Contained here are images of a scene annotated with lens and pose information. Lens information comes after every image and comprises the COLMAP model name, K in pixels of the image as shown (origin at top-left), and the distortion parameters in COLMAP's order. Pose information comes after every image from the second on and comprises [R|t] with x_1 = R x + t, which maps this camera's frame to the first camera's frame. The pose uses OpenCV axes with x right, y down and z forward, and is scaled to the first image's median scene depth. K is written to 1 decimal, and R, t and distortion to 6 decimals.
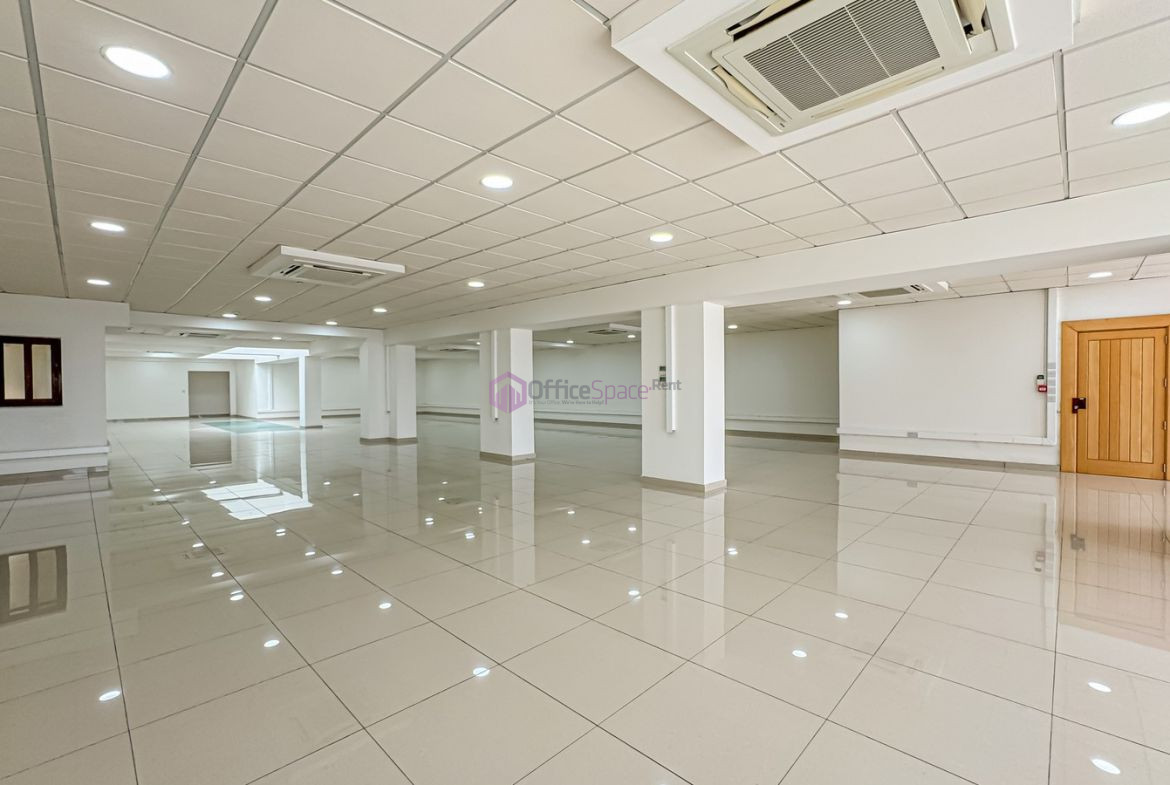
lens RADIAL K [[510.8, 0, 591.8], [0, 510.8, 390.2], [0, 0, 1]] dist [-0.035241, 0.013613]
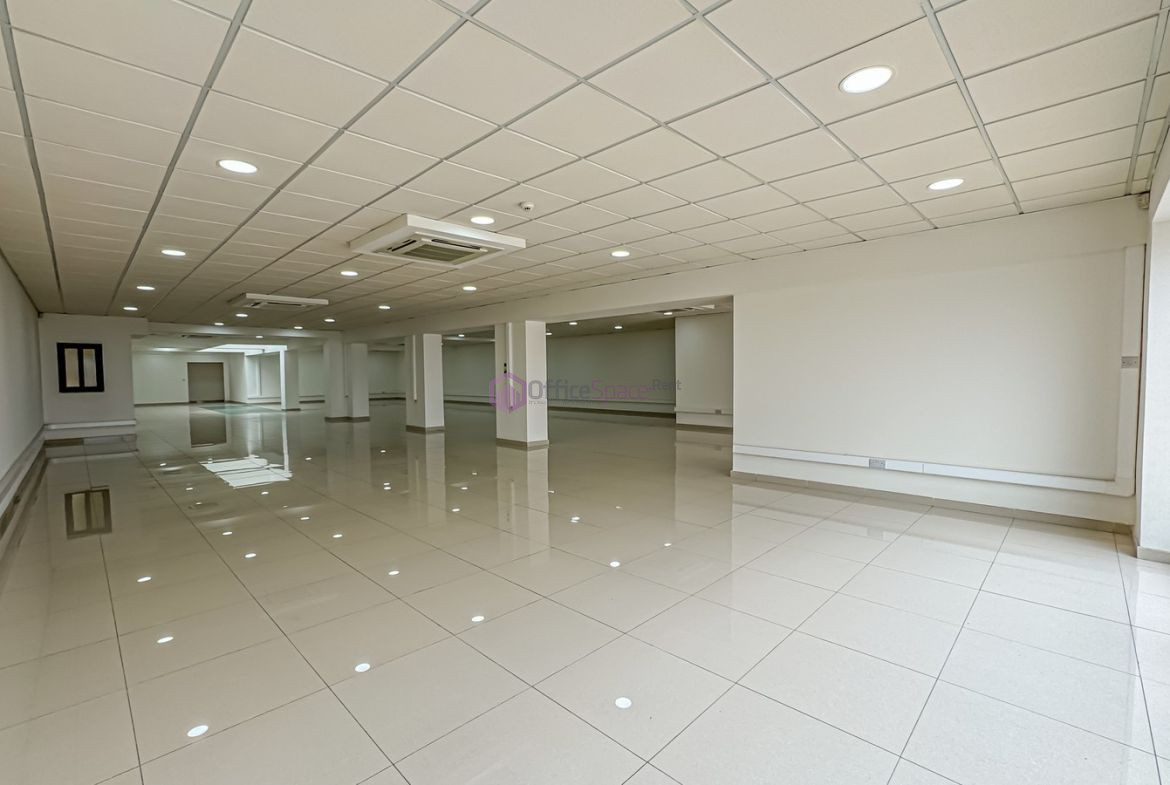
lens RADIAL K [[508.0, 0, 561.5], [0, 508.0, 389.8], [0, 0, 1]] dist [-0.001422, 0.000041]
pose [[0.999188, -0.002387, -0.040218, 0.187538], [0.003395, 0.999682, 0.024999, -0.003454], [0.040146, -0.025115, 0.998878, -0.244357]]
